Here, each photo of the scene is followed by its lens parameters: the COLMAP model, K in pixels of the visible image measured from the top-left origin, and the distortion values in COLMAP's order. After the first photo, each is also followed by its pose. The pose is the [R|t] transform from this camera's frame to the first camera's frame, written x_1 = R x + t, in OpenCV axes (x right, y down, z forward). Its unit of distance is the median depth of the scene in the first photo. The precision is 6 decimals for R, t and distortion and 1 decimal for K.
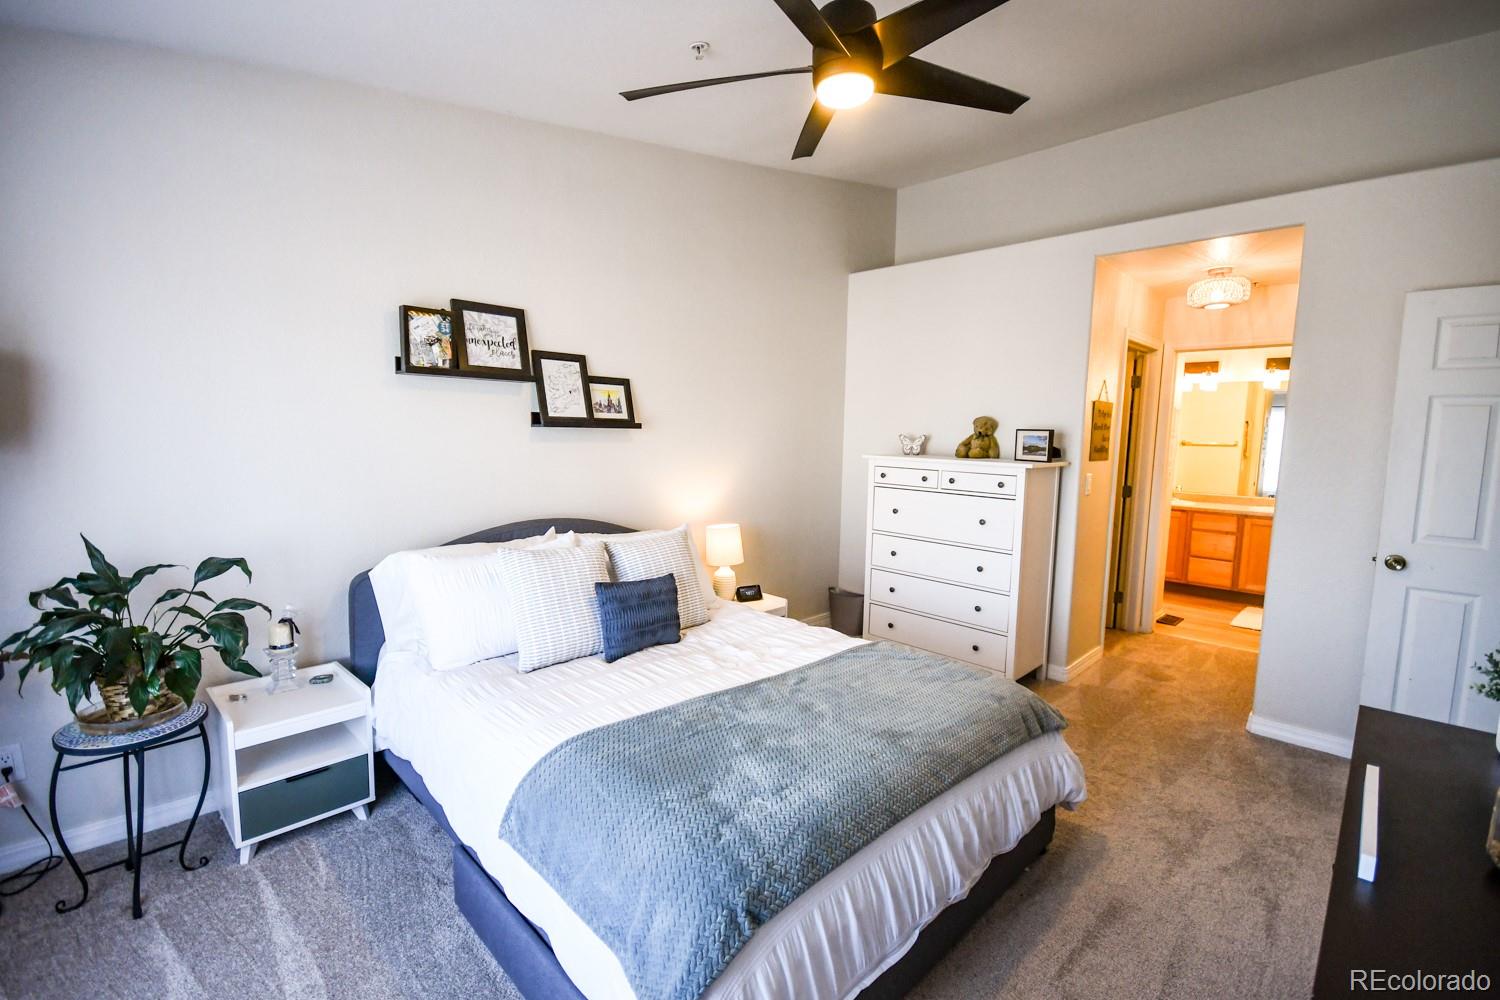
lens RADIAL K [[662.9, 0, 750.0], [0, 662.9, 500.0], [0, 0, 1]] dist [0.001152, 0.000192]
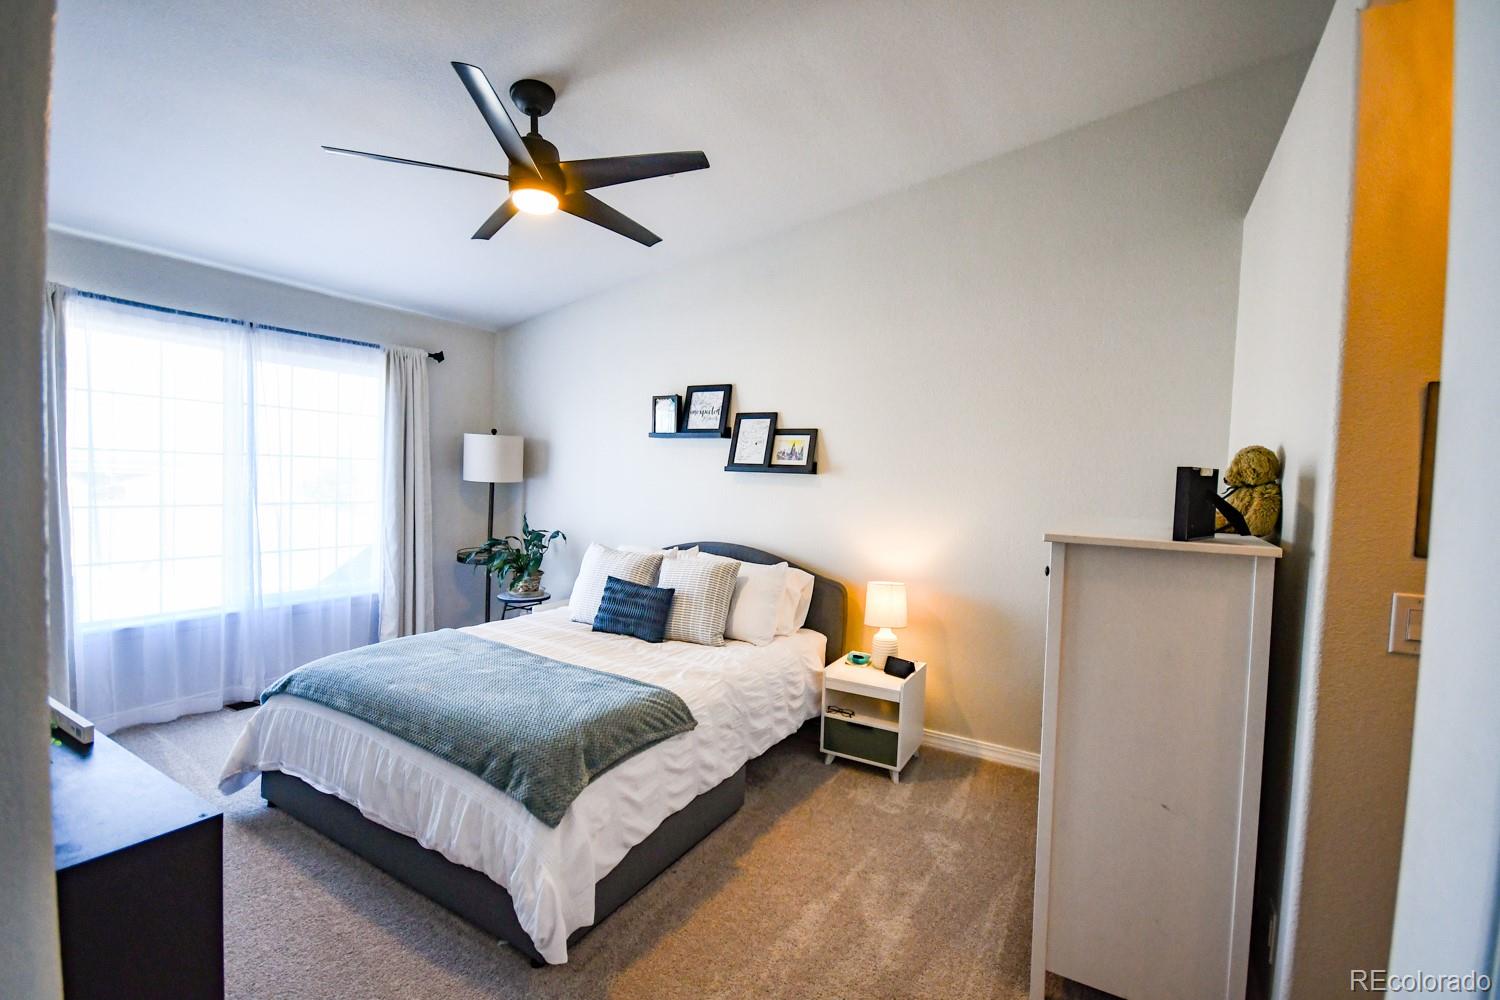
lens RADIAL K [[662.9, 0, 750.0], [0, 662.9, 500.0], [0, 0, 1]] dist [0.001152, 0.000192]
pose [[0.264190, 0.031616, -0.963952, 0.910246], [-0.125679, 0.992069, -0.001907, -0.054593], [0.956247, 0.121652, 0.266068, 0.668772]]
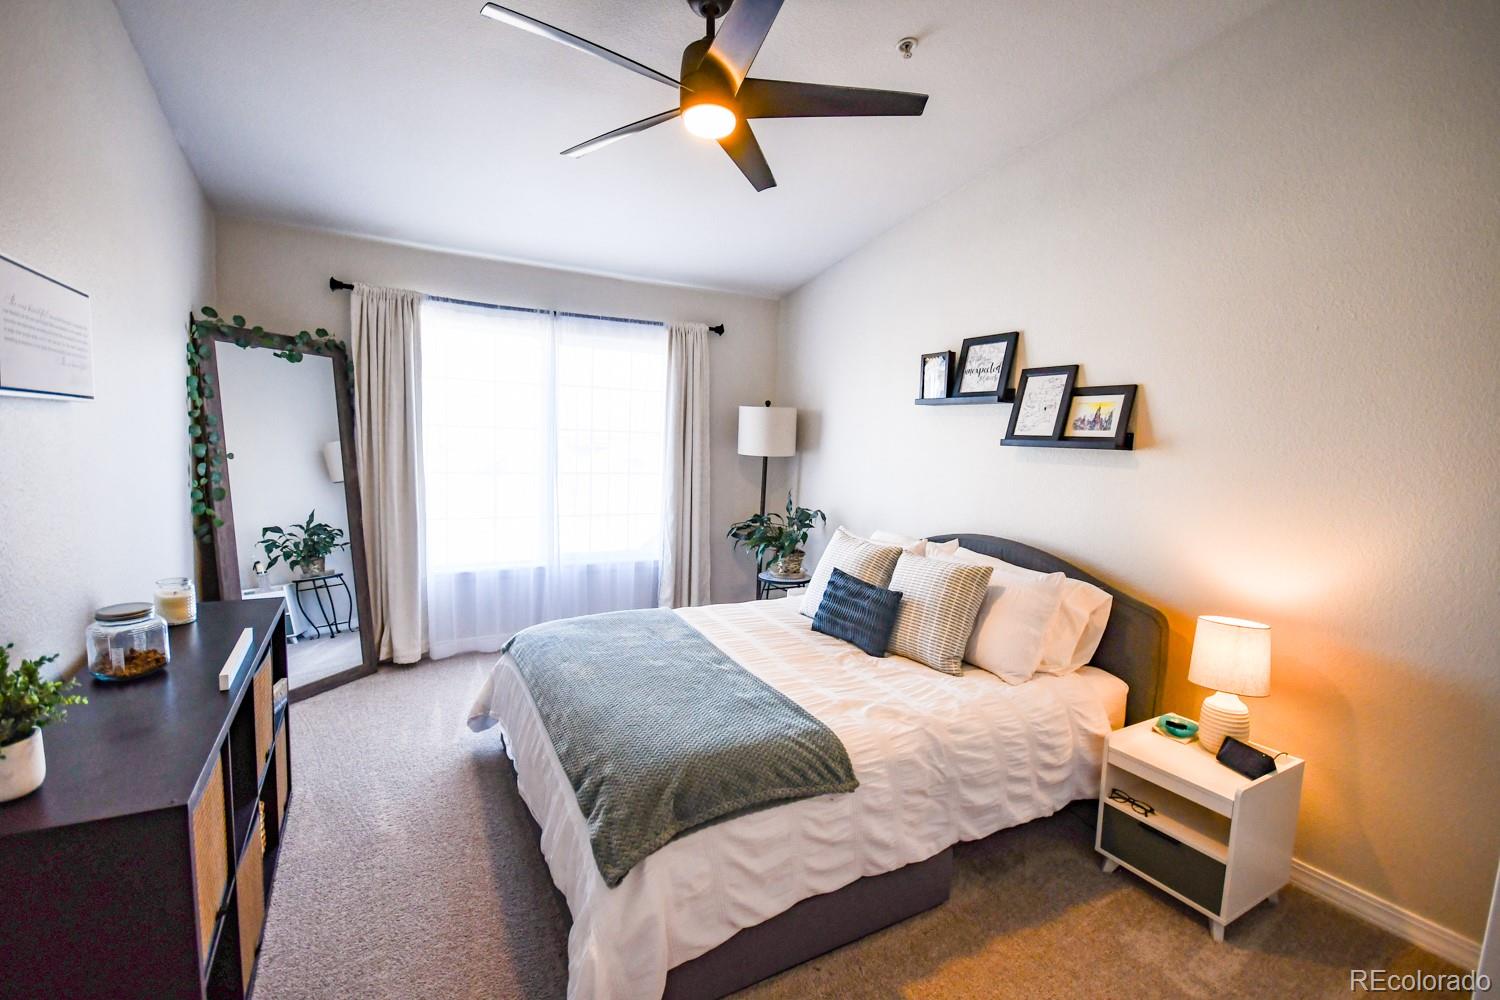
lens RADIAL K [[662.9, 0, 750.0], [0, 662.9, 500.0], [0, 0, 1]] dist [0.001152, 0.000192]
pose [[-0.265503, 0.067884, -0.961717, 0.725914], [-0.134970, 0.985078, 0.106794, -0.080086], [0.954616, 0.158157, -0.252379, 0.854436]]
